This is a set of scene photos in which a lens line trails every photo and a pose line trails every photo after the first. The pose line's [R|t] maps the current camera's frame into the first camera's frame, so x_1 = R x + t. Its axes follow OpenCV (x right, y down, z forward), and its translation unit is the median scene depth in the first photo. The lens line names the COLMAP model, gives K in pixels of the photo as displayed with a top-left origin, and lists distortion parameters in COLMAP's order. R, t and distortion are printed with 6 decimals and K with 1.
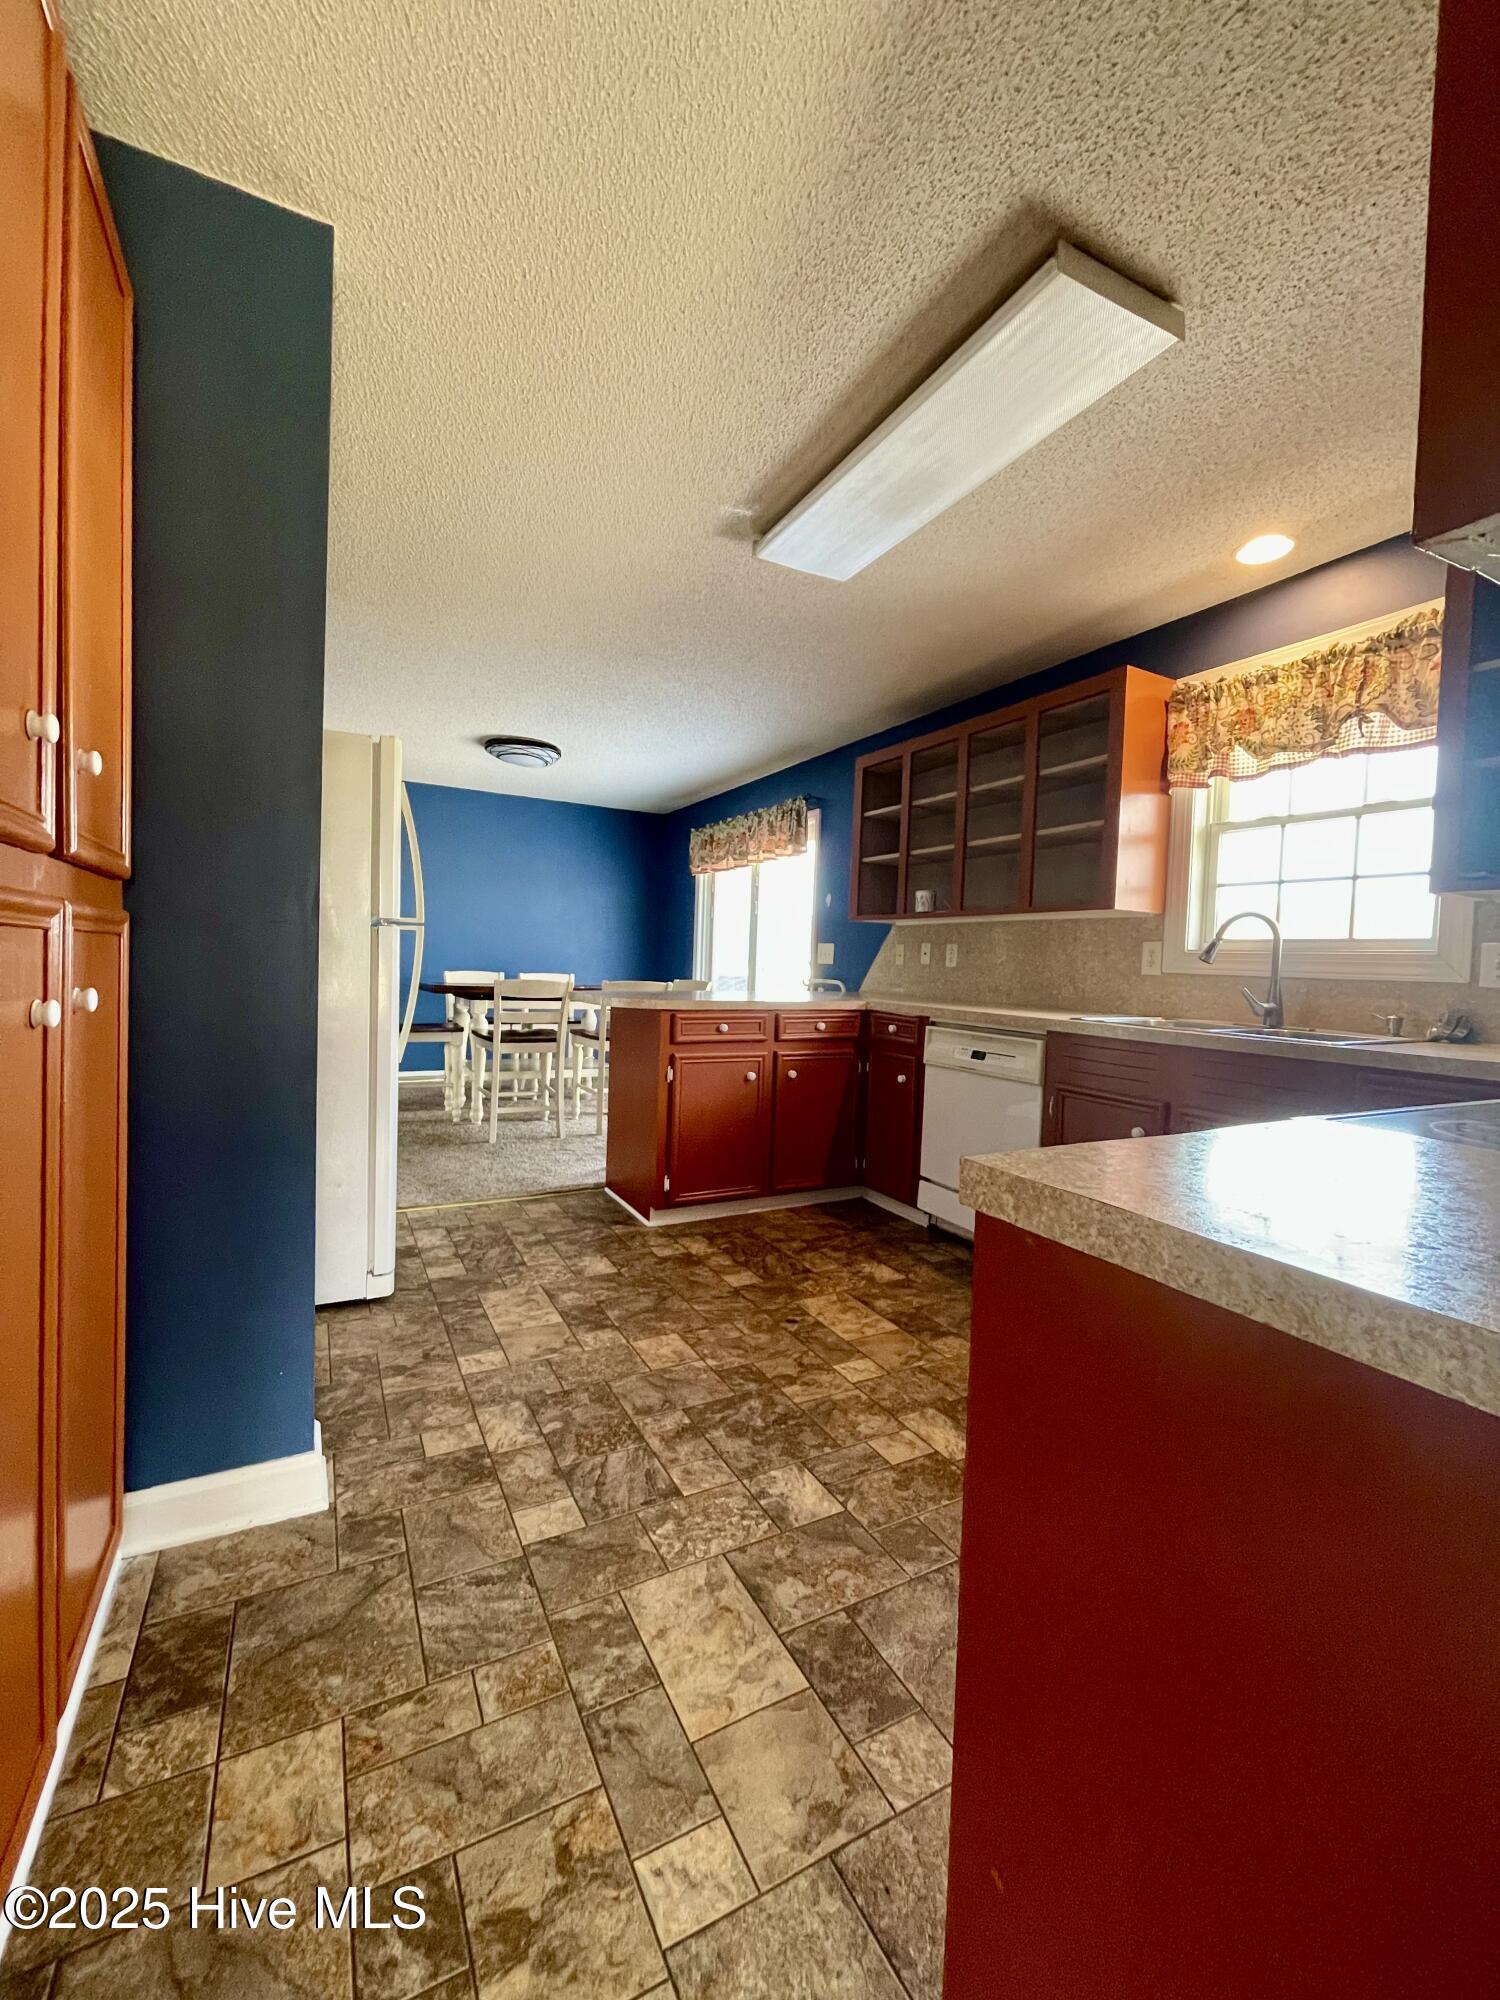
lens RADIAL K [[816.7, 0, 752.6], [0, 816.7, 991.2], [0, 0, 1]] dist [-0.000979, -0.000197]
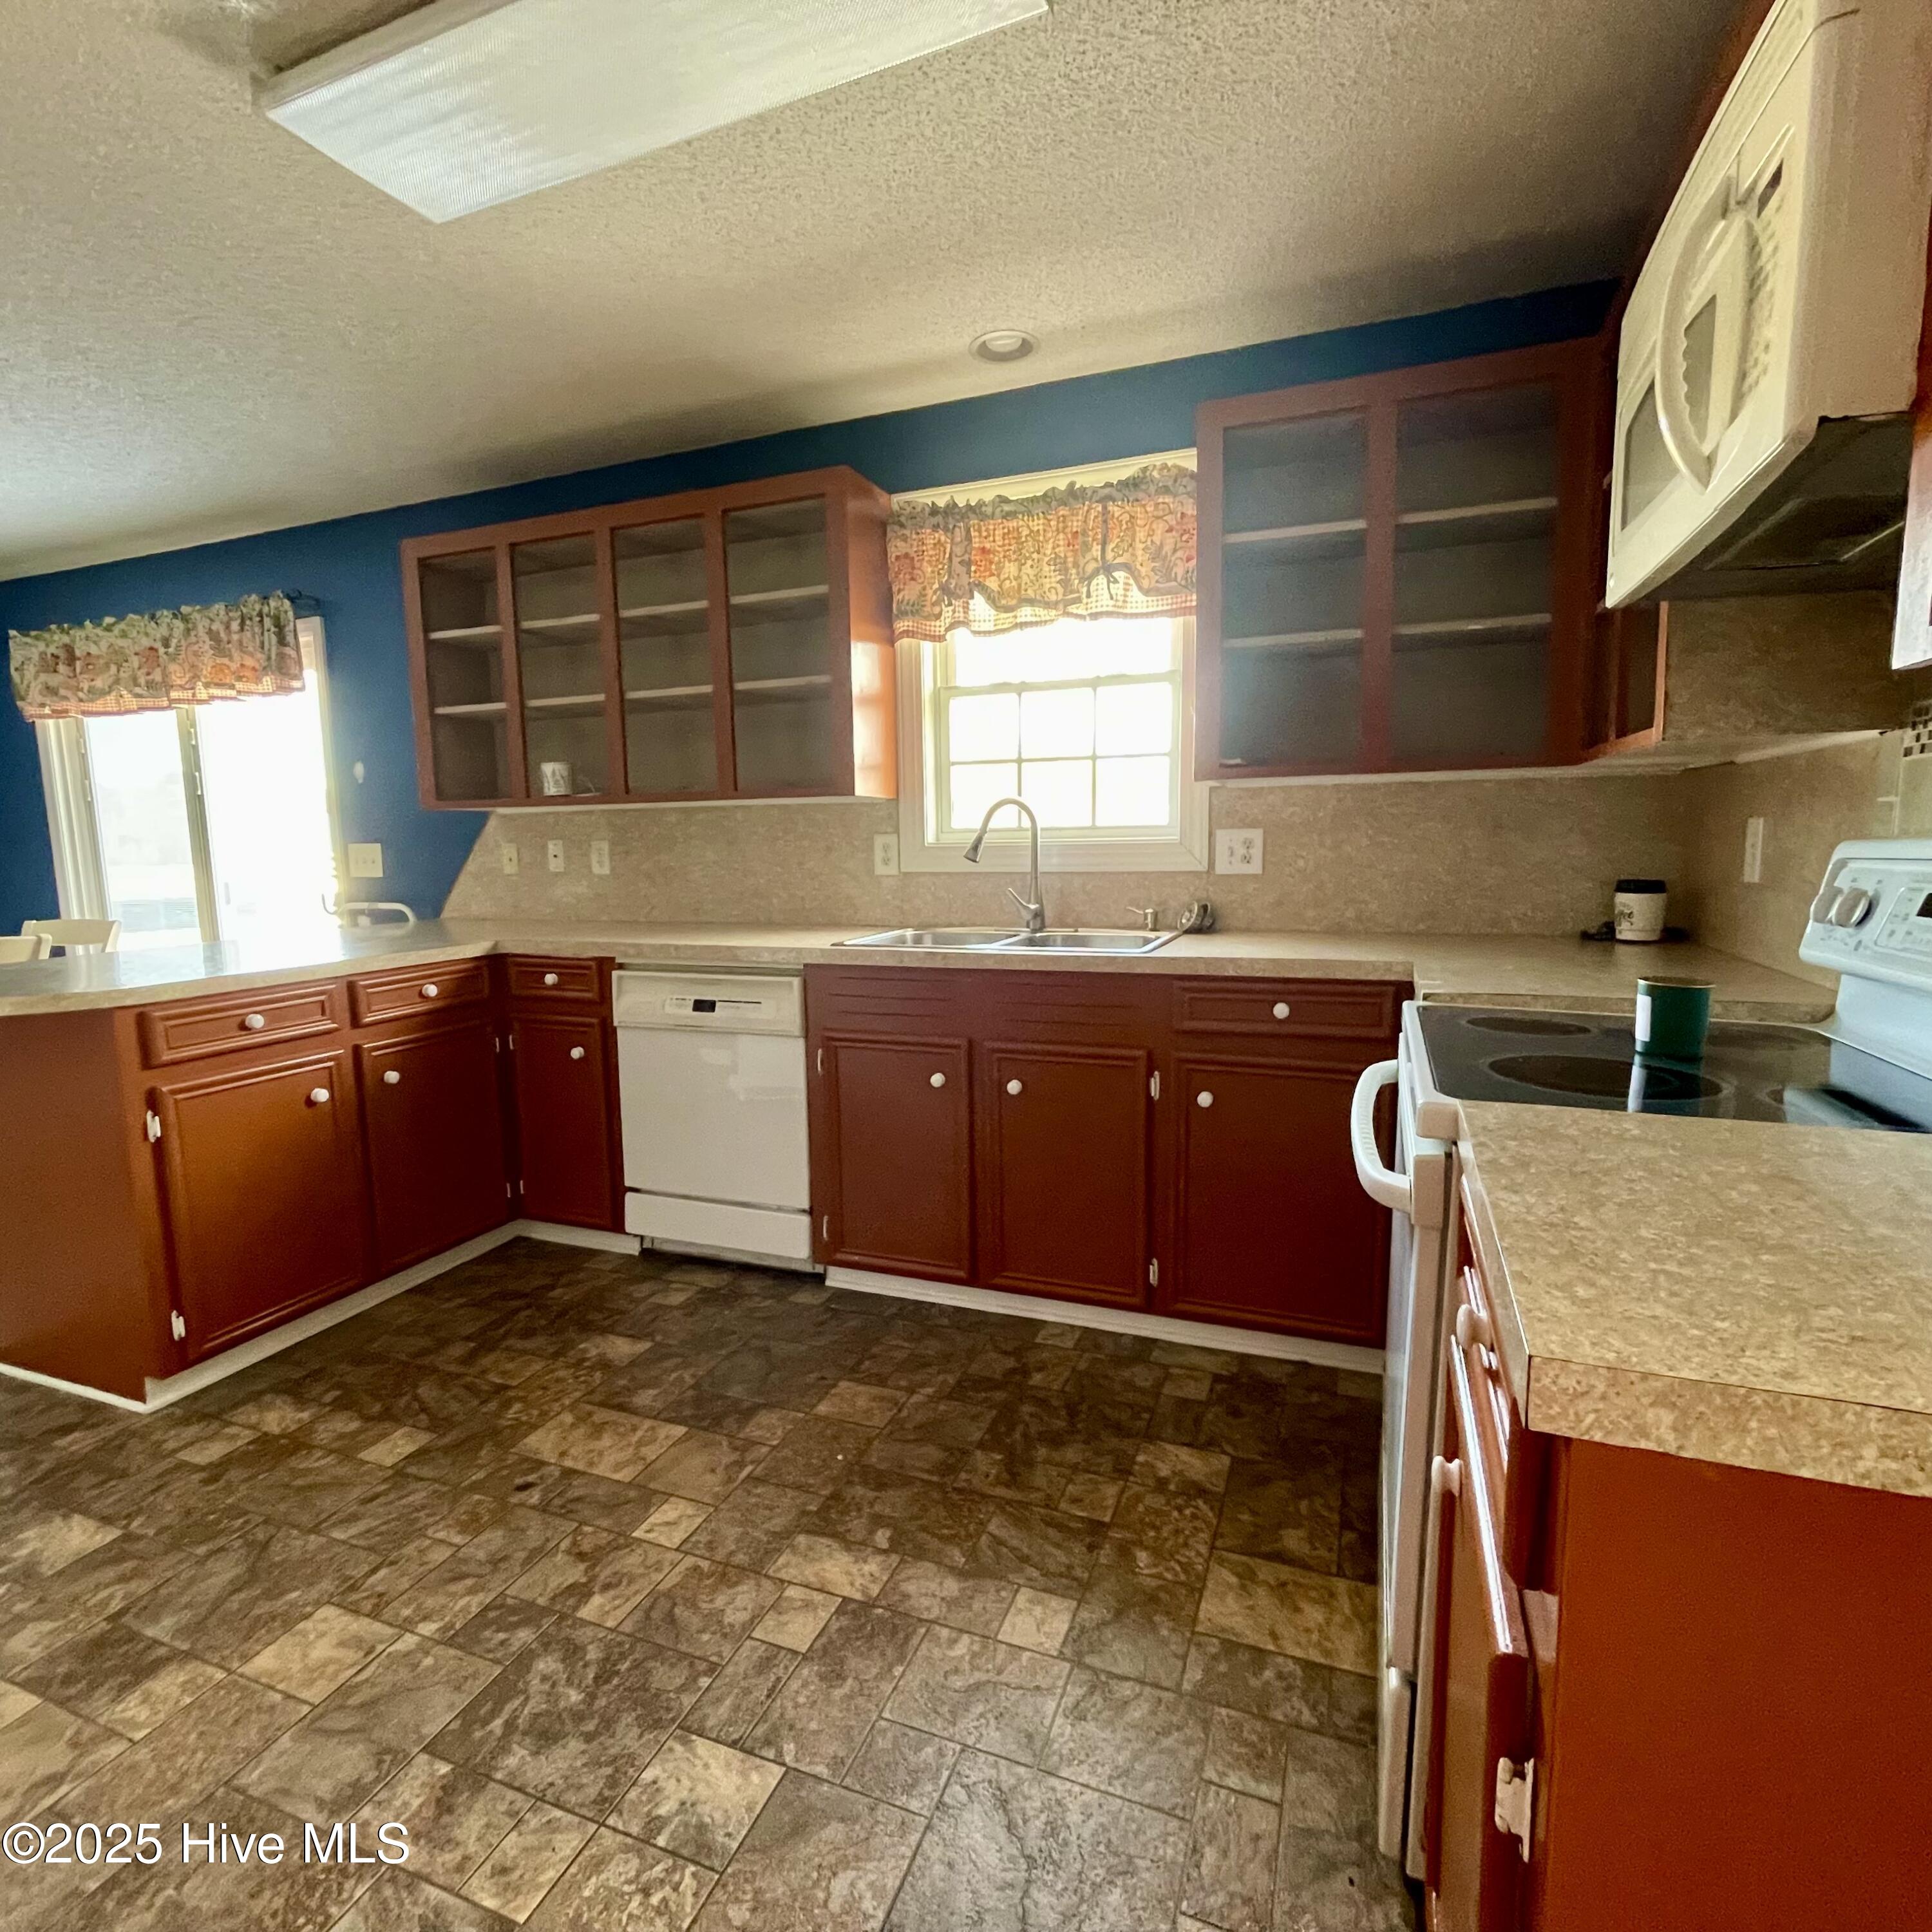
lens RADIAL K [[1047.1, 0, 958.7], [0, 1047.1, 977.8], [0, 0, 1]] dist [0.004196, 0.003602]
pose [[0.769017, -0.130560, 0.625753, -0.119318], [0.066467, 0.989945, 0.124862, -0.045113], [-0.635763, -0.054429, 0.769963, 0.161891]]
